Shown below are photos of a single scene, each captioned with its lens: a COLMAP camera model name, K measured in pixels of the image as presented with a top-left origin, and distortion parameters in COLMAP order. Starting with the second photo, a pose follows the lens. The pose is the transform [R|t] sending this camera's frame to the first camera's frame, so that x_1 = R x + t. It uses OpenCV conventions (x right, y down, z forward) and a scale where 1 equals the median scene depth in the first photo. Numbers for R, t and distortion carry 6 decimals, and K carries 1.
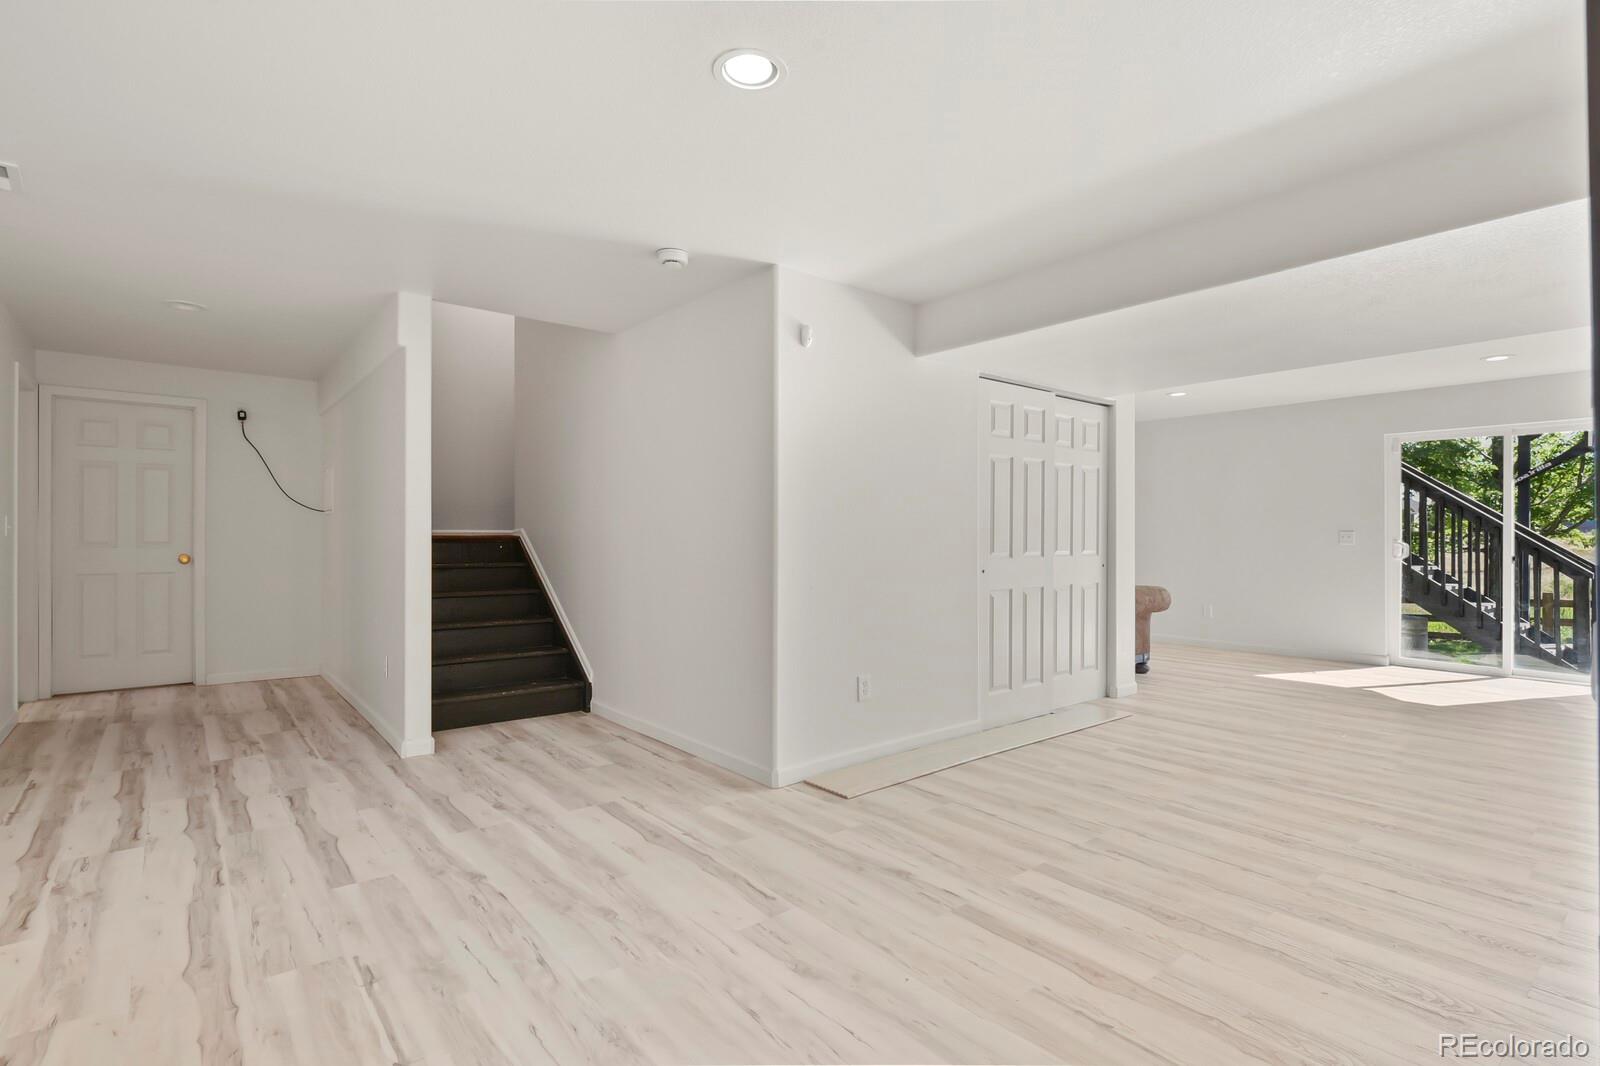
lens RADIAL K [[771.2, 0, 808.2], [0, 771.2, 527.1], [0, 0, 1]] dist [-0.000690, -0.001431]
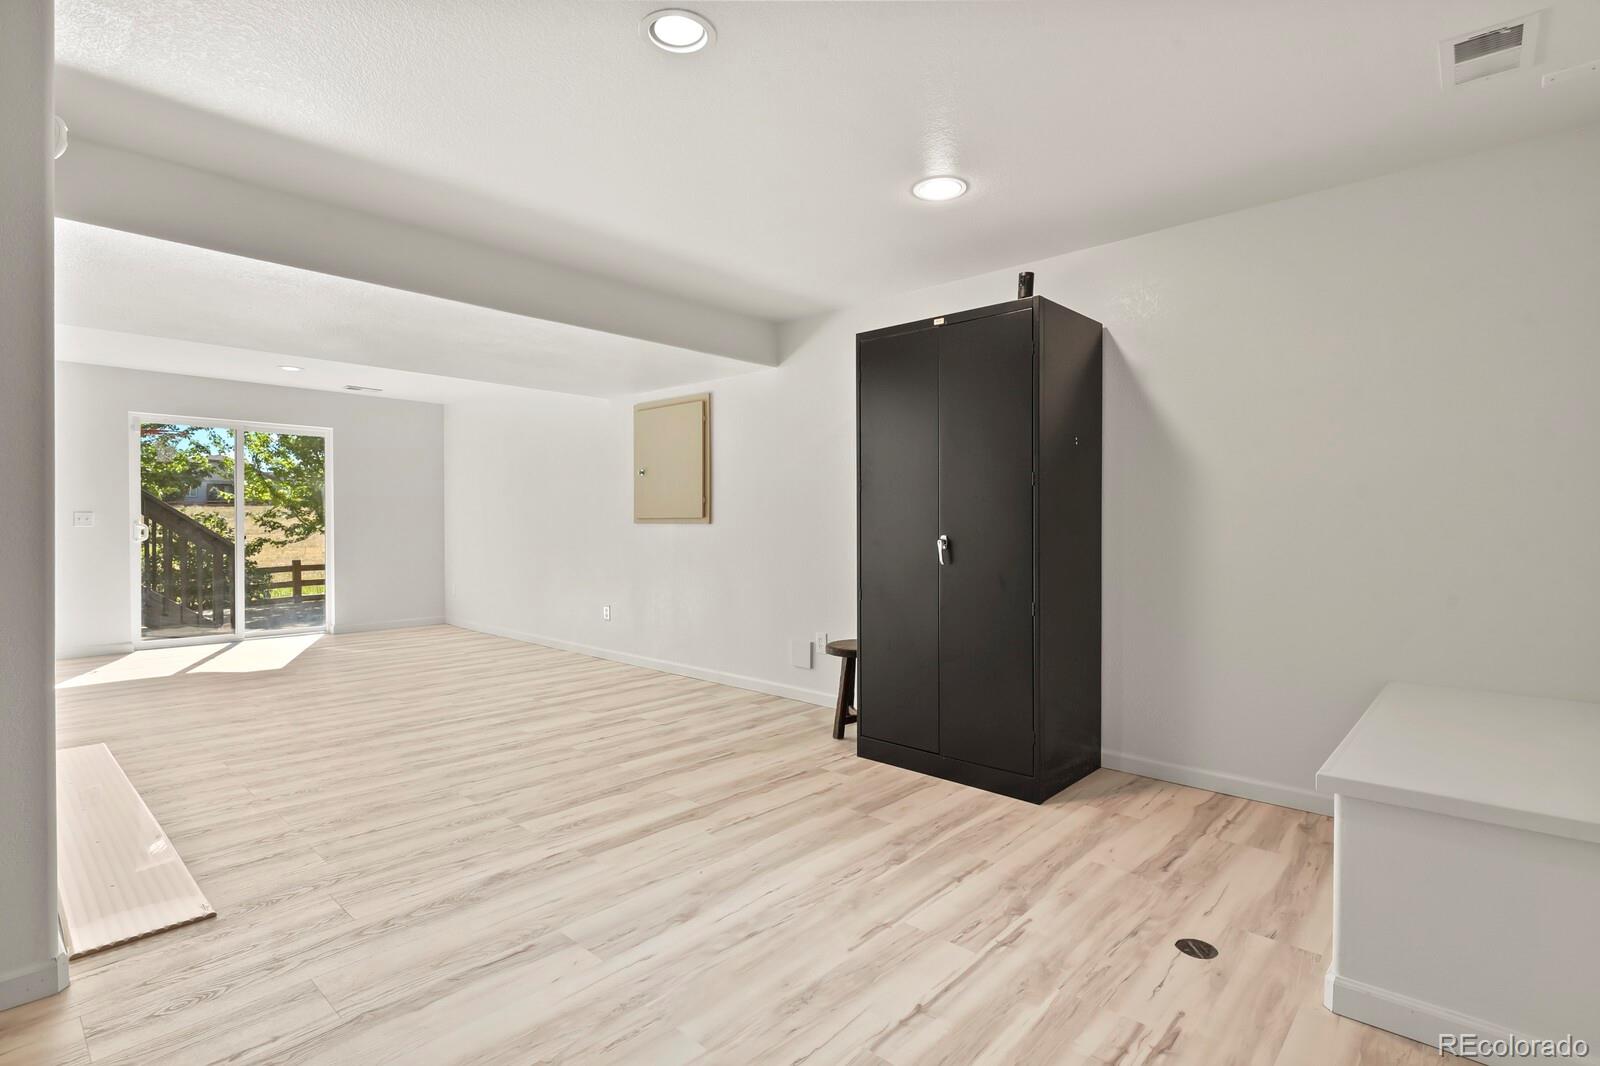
lens RADIAL K [[771.2, 0, 807.5], [0, 771.2, 527.5], [0, 0, 1]] dist [-0.000690, -0.001431]
pose [[-0.143480, -0.005946, 0.989635, -0.821675], [-0.010396, 0.999936, 0.004501, 0.020798], [-0.989599, -0.009642, -0.143532, 0.748196]]
